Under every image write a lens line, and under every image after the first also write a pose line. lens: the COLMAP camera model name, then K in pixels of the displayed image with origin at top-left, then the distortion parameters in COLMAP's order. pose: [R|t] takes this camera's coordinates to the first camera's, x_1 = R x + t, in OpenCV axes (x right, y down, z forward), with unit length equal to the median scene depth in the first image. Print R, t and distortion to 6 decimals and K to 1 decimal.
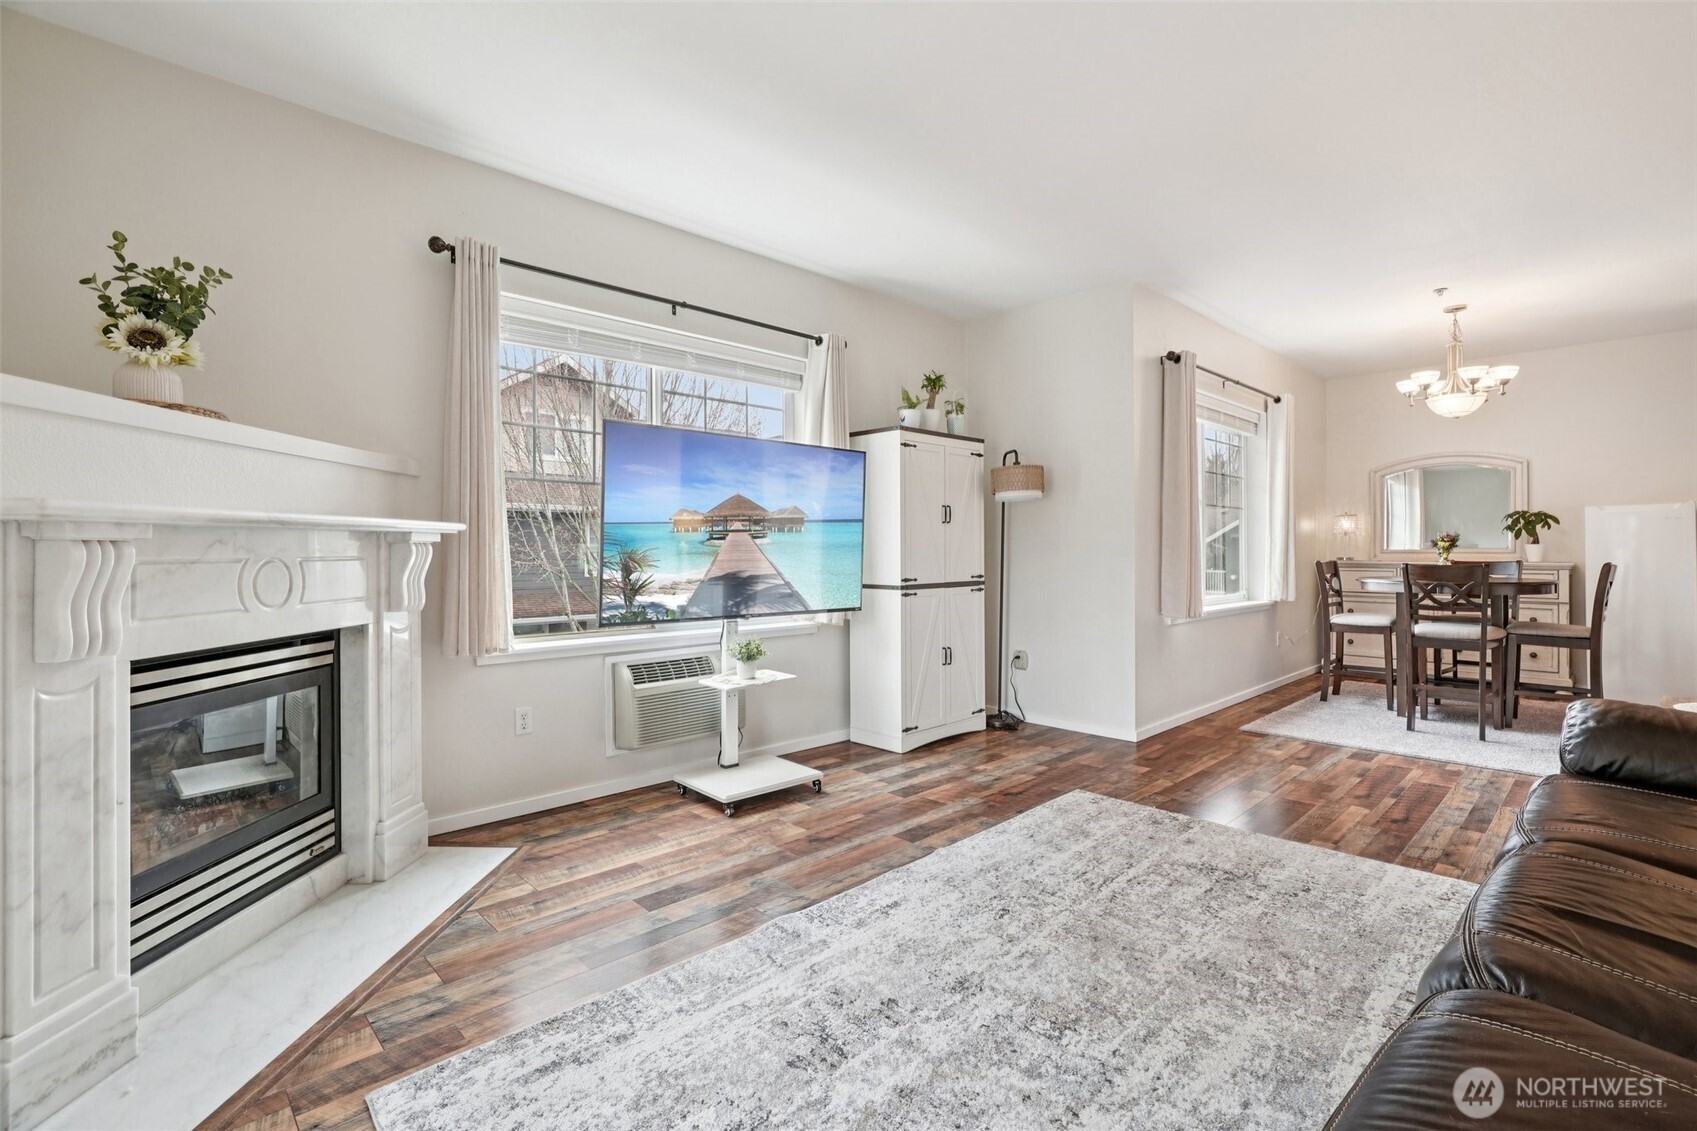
lens RADIAL K [[768.7, 0, 854.6], [0, 768.7, 556.8], [0, 0, 1]] dist [-0.013415, 0.006652]
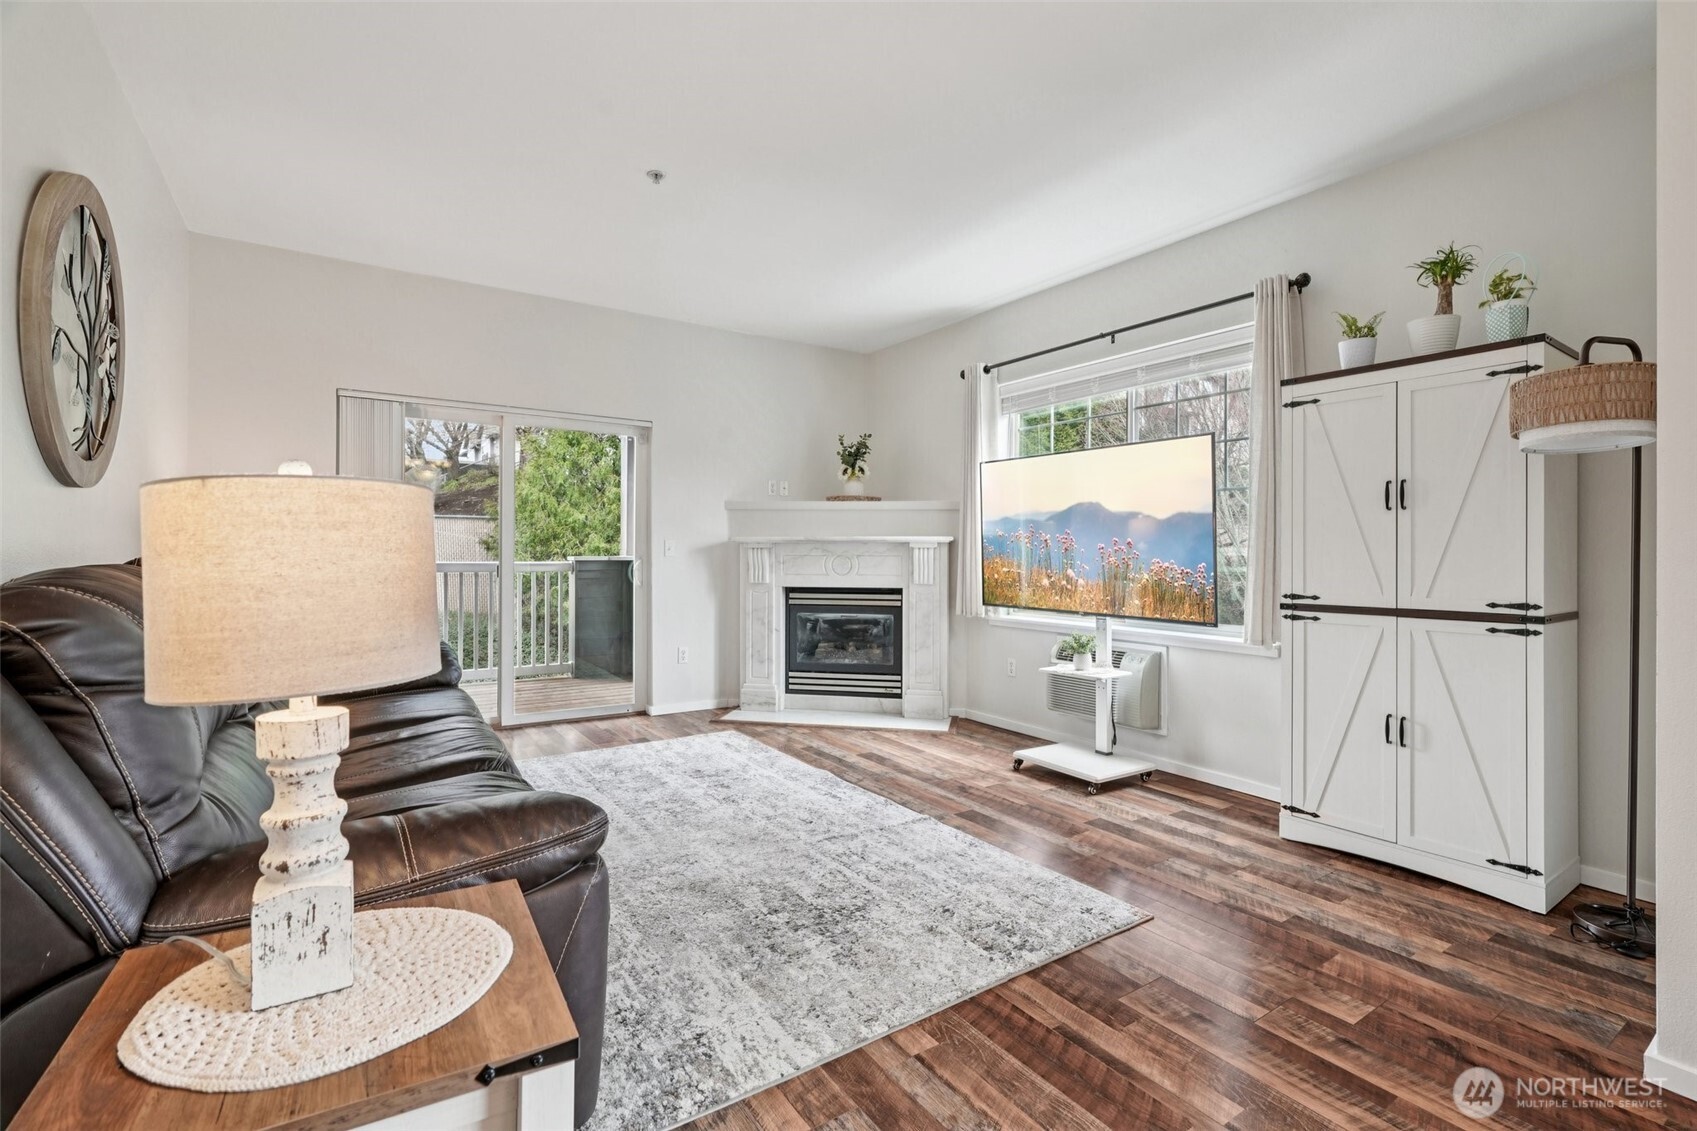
lens RADIAL K [[768.7, 0, 840.6], [0, 768.7, 552.4], [0, 0, 1]] dist [-0.013415, 0.006652]
pose [[-0.184570, 0.000885, -0.982819, 0.995345], [-0.012057, 0.999922, 0.003165, -0.008301], [0.982745, 0.012434, -0.184545, 0.859108]]
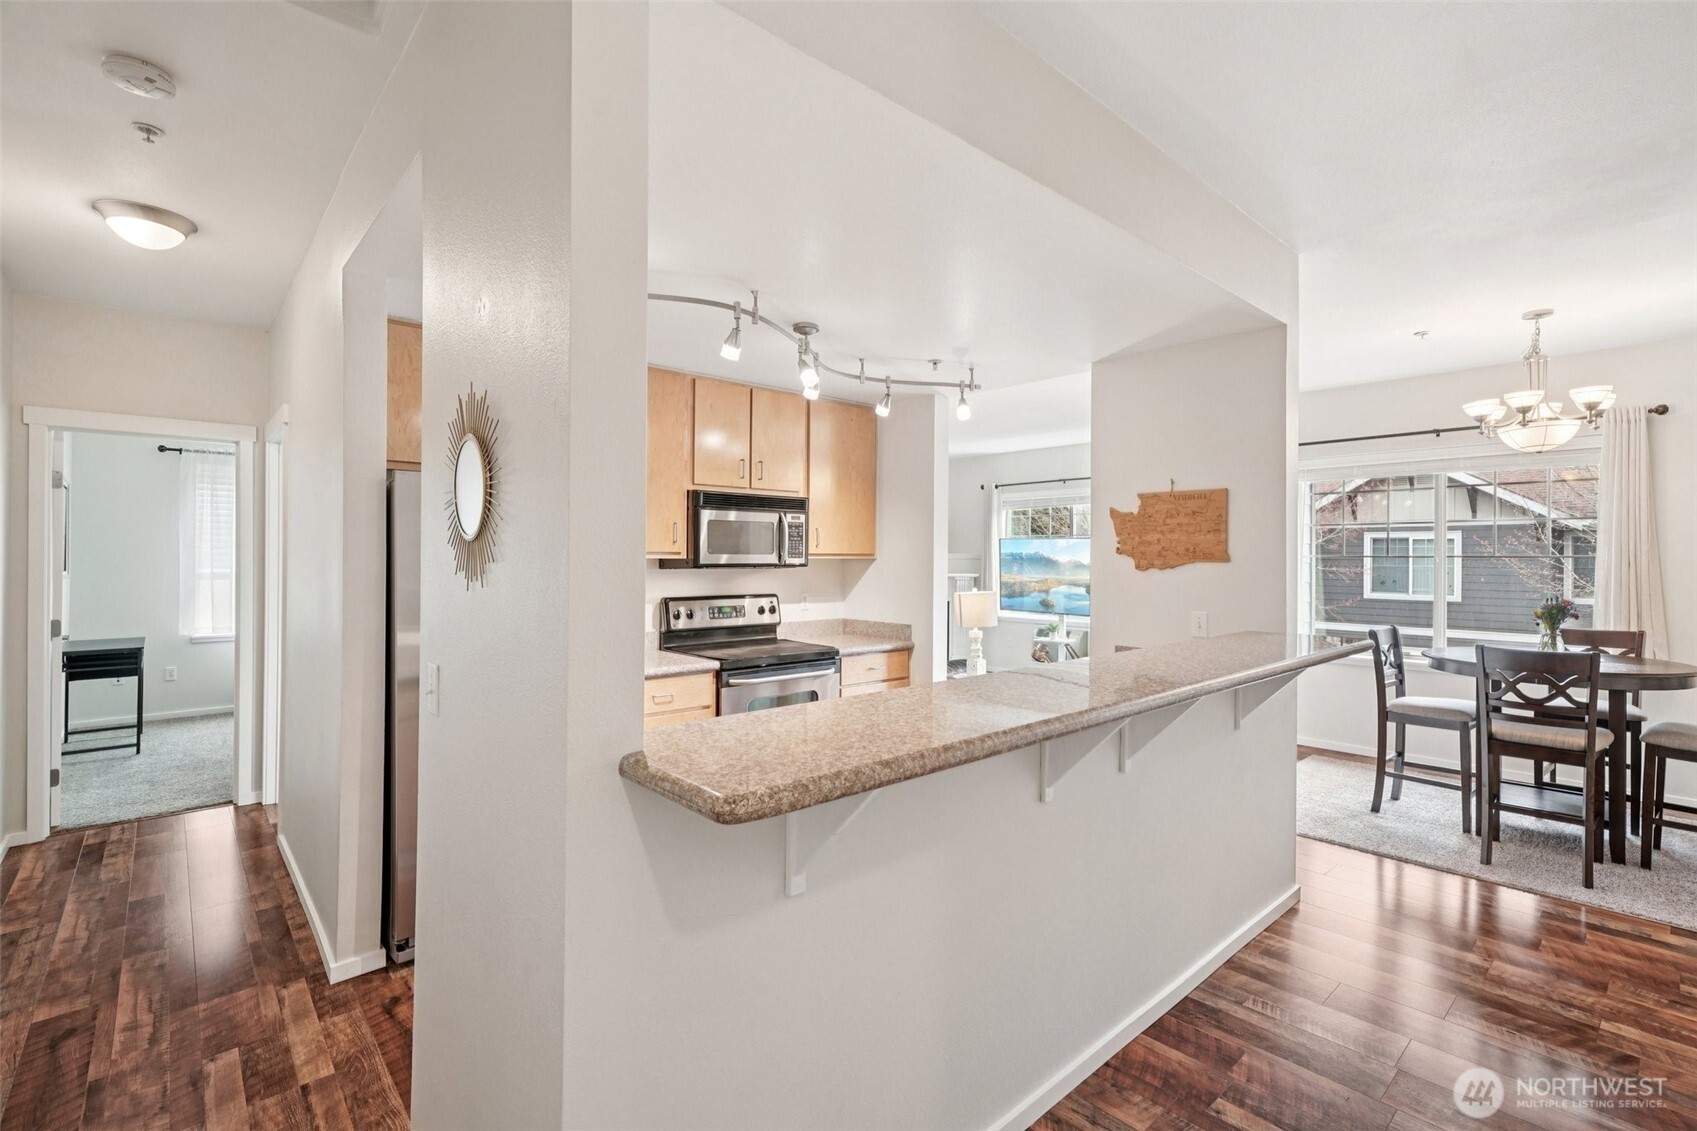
lens RADIAL K [[768.7, 0, 845.4], [0, 768.7, 554.2], [0, 0, 1]] dist [-0.013415, 0.006652]
pose [[-0.045100, -0.000732, -0.998982, 2.250941], [-0.011700, 0.999932, -0.000205, -0.095493], [0.998914, 0.011679, -0.045106, 0.462351]]
